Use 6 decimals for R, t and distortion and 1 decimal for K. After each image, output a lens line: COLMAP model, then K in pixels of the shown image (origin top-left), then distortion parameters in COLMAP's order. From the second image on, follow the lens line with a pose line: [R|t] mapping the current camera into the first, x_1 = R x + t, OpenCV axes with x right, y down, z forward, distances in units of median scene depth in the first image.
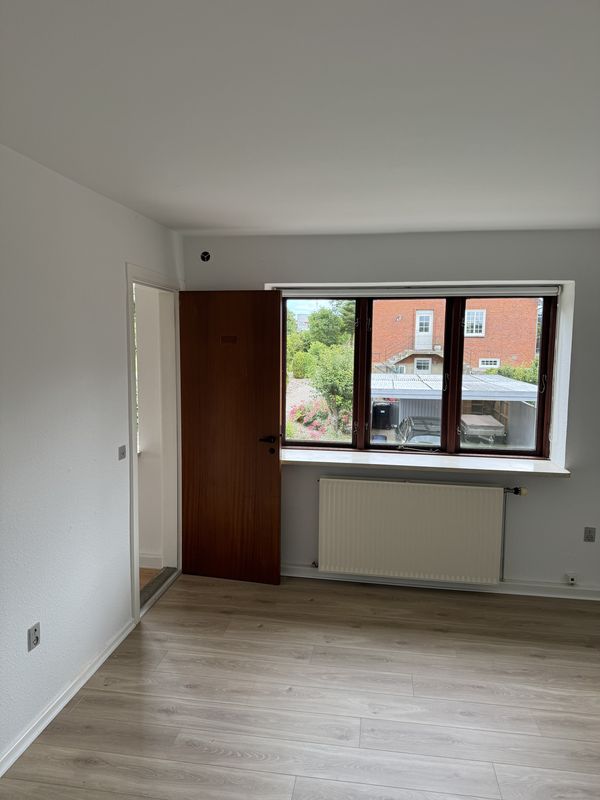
lens RADIAL K [[560.0, 0, 300.0], [0, 560.0, 400.0], [0, 0, 1]] dist [0.058996, -0.088479]
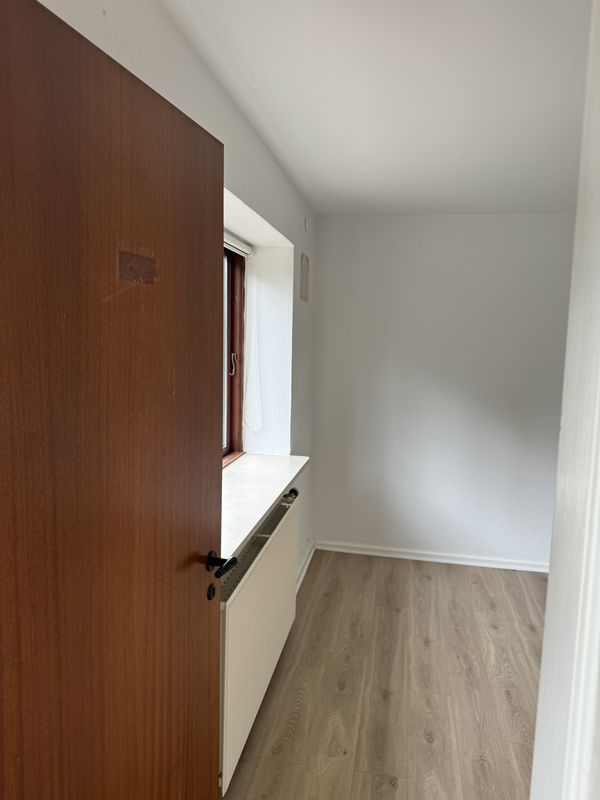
lens RADIAL K [[560.0, 0, 300.0], [0, 560.0, 400.0], [0, 0, 1]] dist [0.058996, -0.088479]
pose [[0.035407, -0.123114, 0.991761, -0.461107], [0.073117, 0.990043, 0.120290, -0.084407], [-0.996695, 0.068256, 0.044056, 1.063571]]
